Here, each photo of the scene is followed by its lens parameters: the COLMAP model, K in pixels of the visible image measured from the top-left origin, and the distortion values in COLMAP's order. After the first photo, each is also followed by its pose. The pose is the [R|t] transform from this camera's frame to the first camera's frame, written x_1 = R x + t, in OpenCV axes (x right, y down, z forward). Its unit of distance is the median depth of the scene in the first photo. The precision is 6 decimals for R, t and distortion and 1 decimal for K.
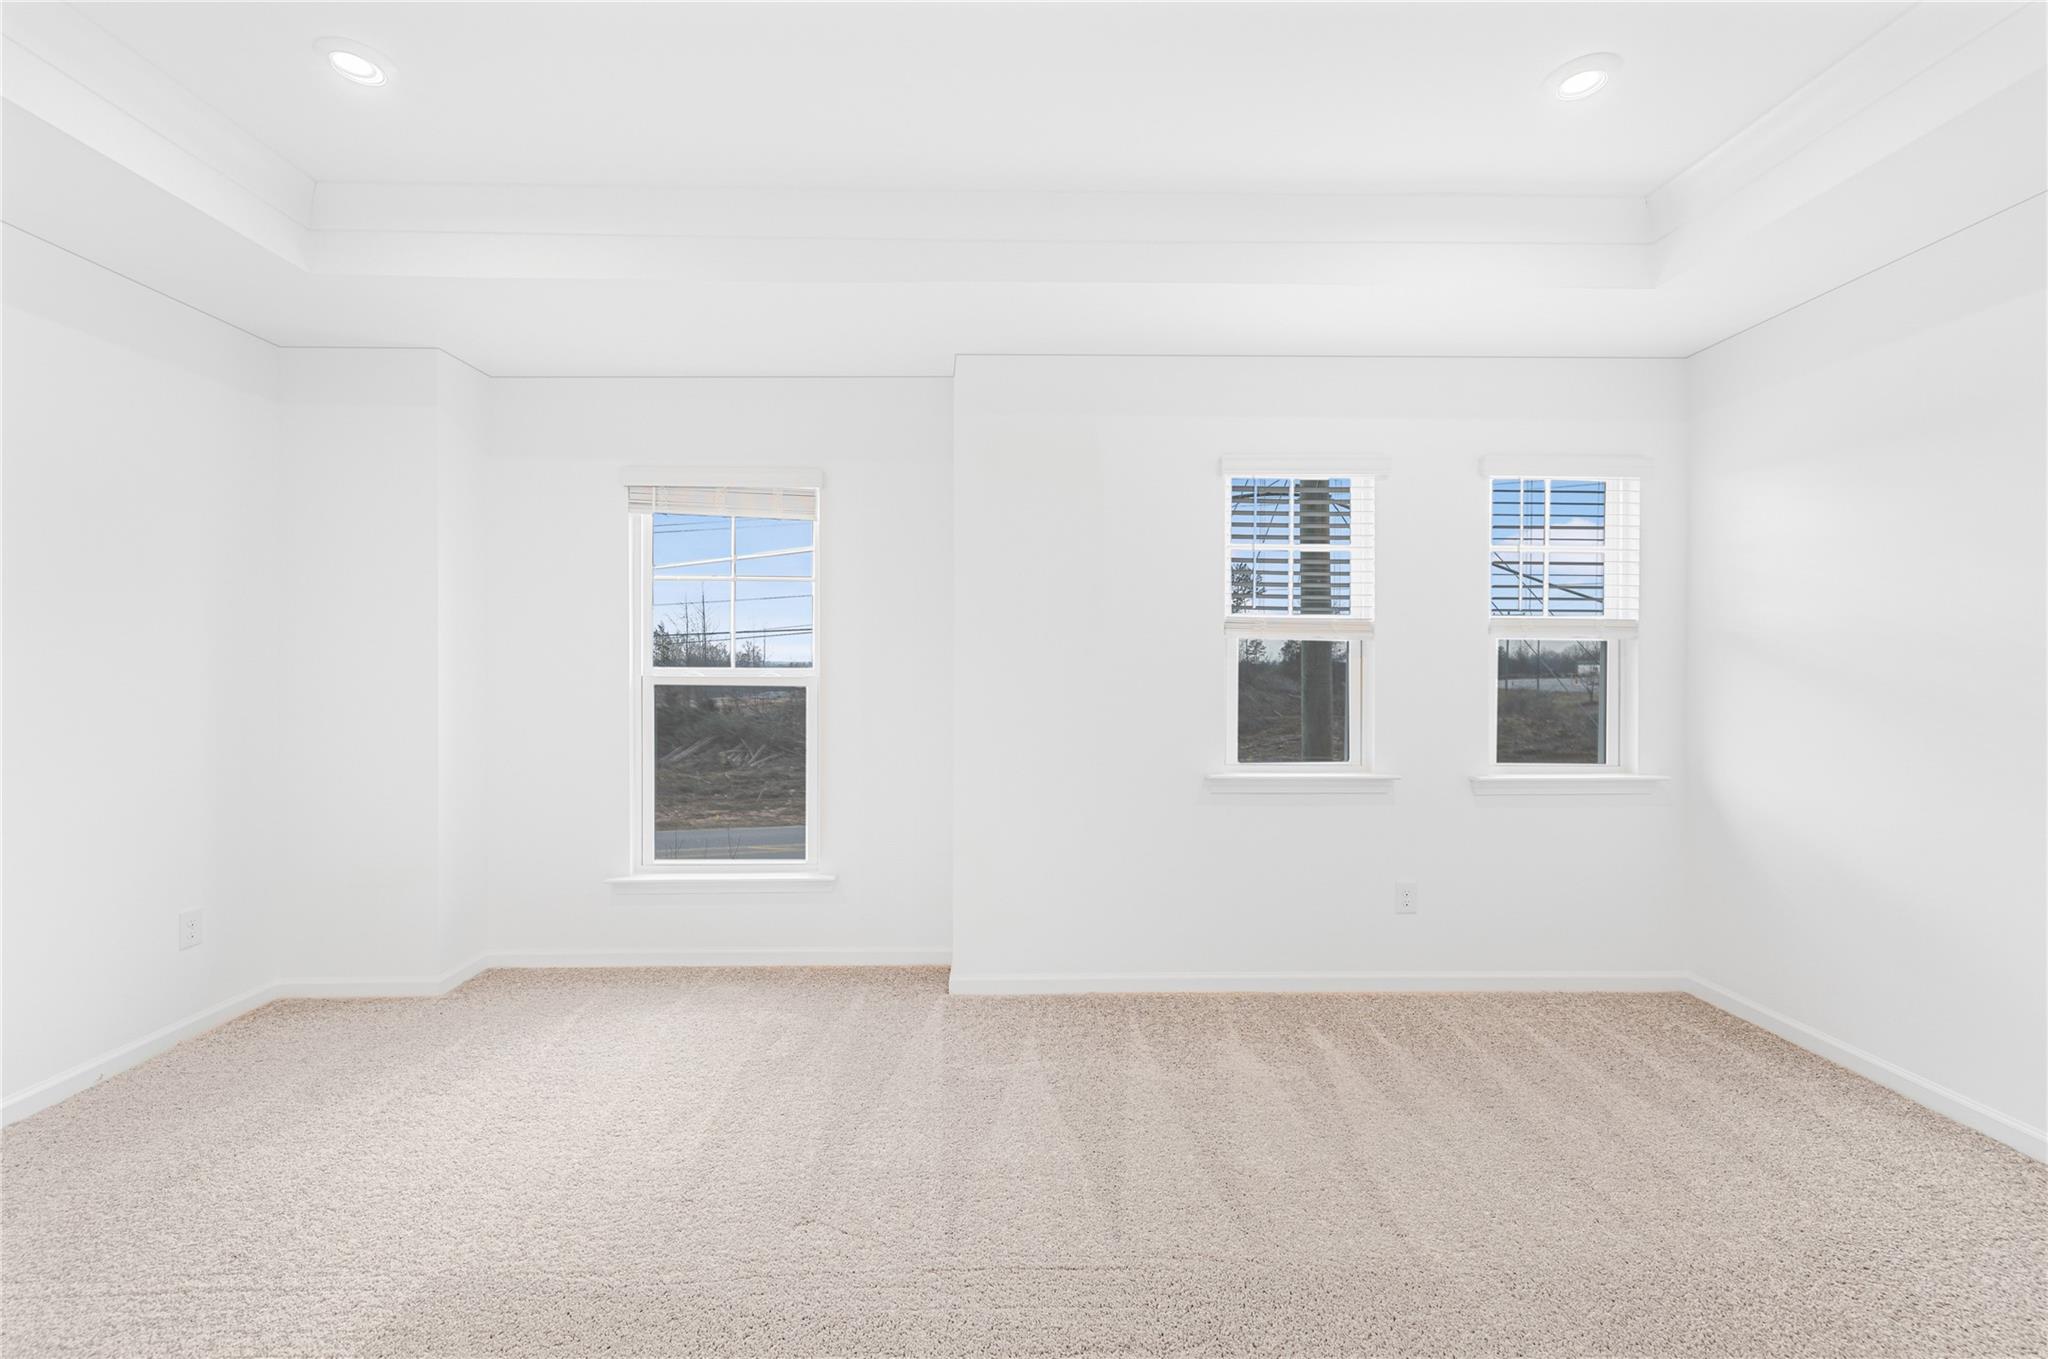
lens RADIAL K [[871.2, 0, 1020.4], [0, 871.2, 671.6], [0, 0, 1]] dist [0.009600, -0.000575]
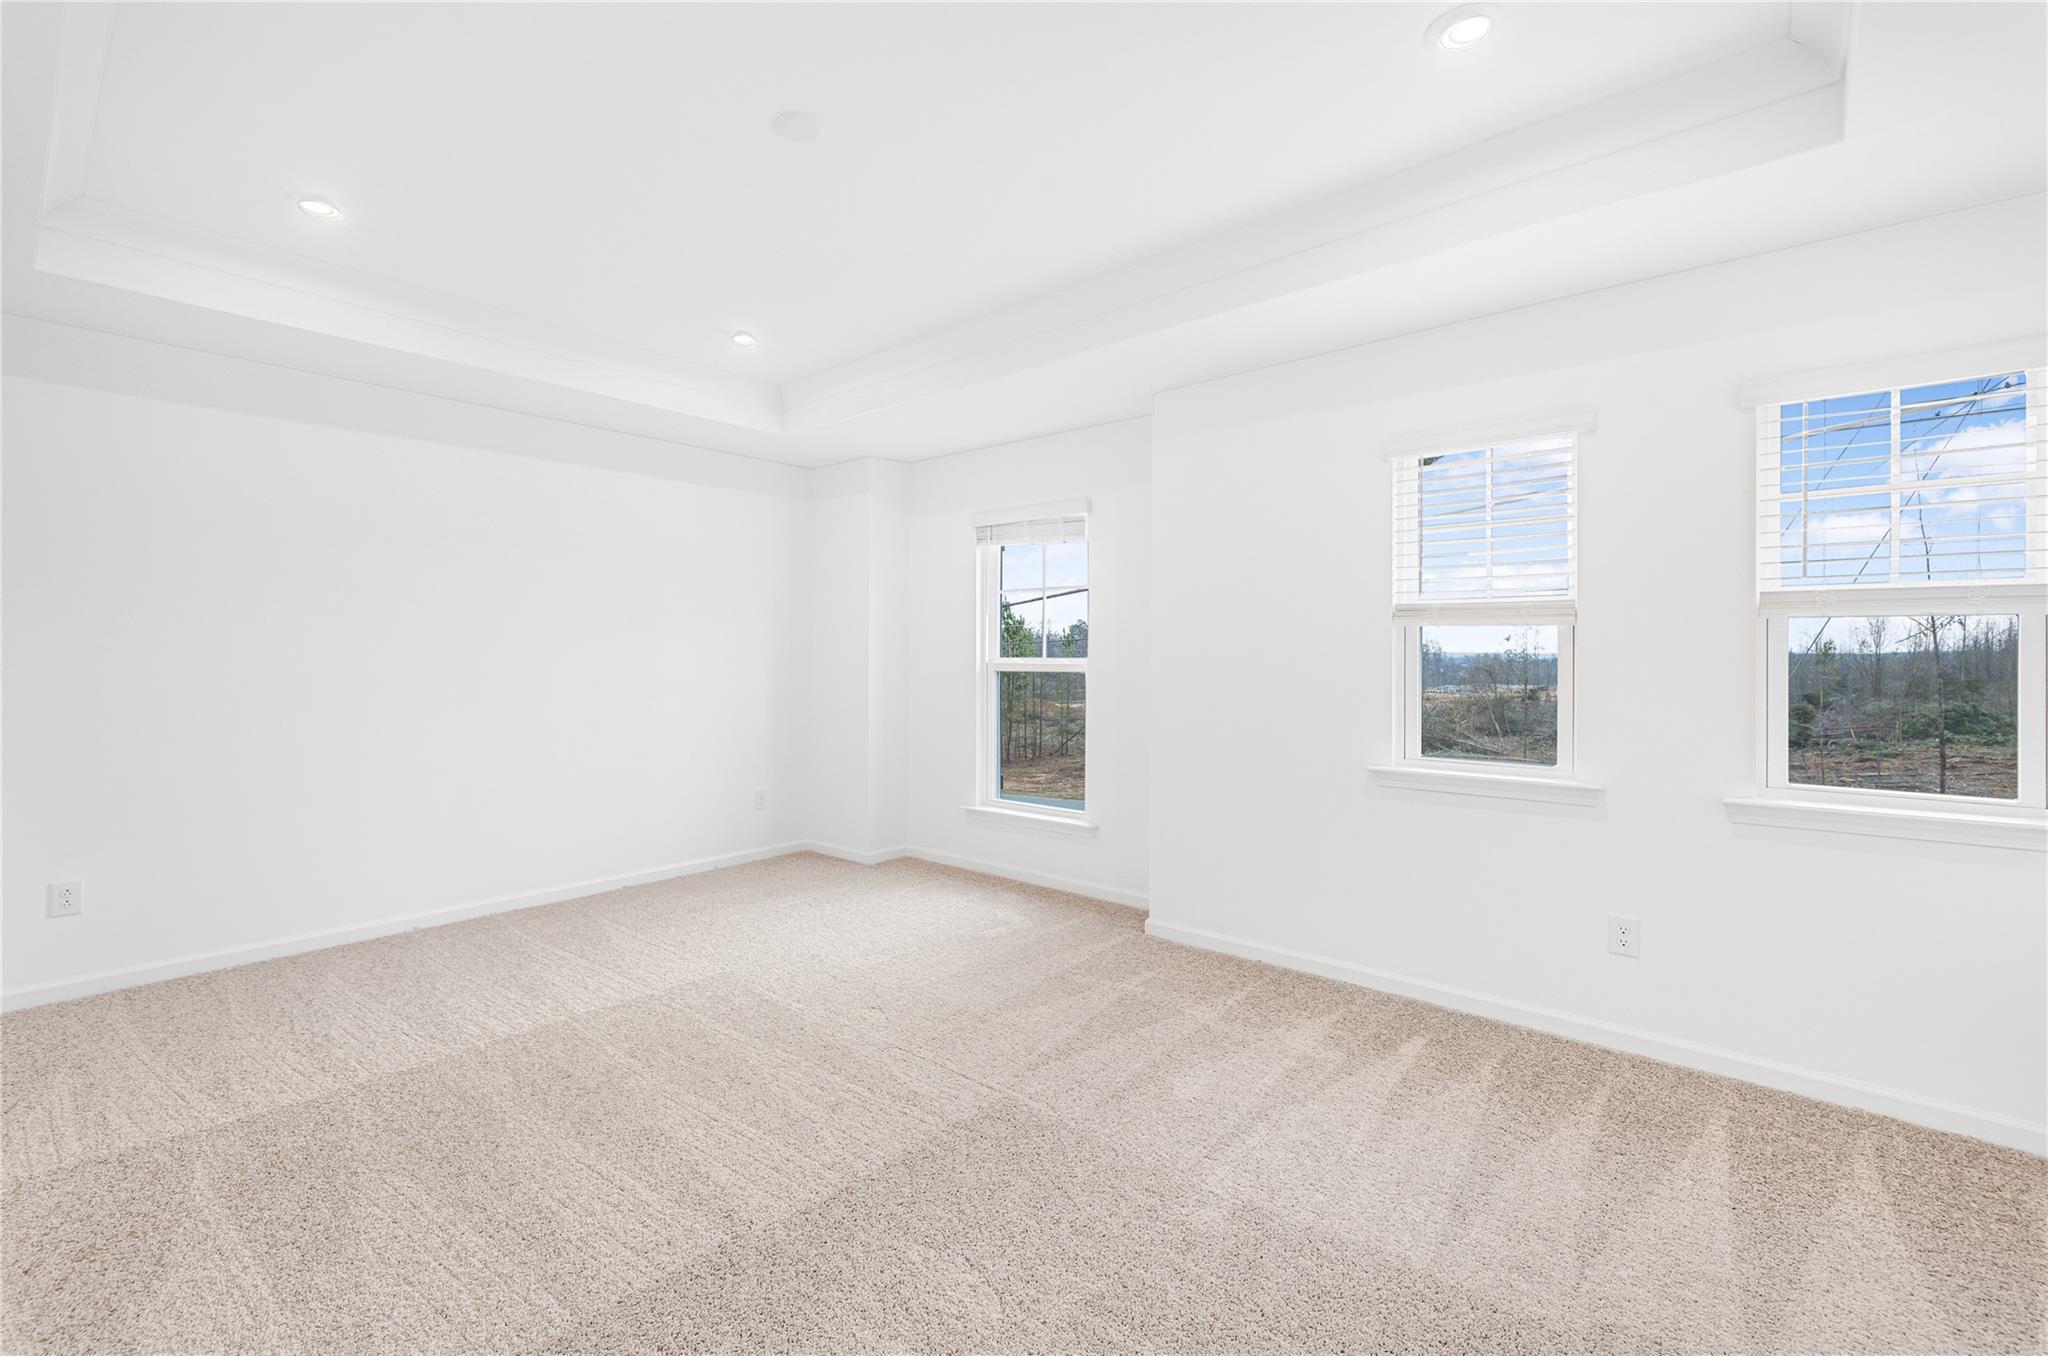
lens RADIAL K [[871.2, 0, 977.4], [0, 871.2, 663.7], [0, 0, 1]] dist [0.009600, -0.000575]
pose [[0.732026, 0.004790, -0.681260, 0.558206], [0.001996, 0.999956, 0.009175, -0.008024], [0.681274, -0.008076, 0.731984, -0.021288]]
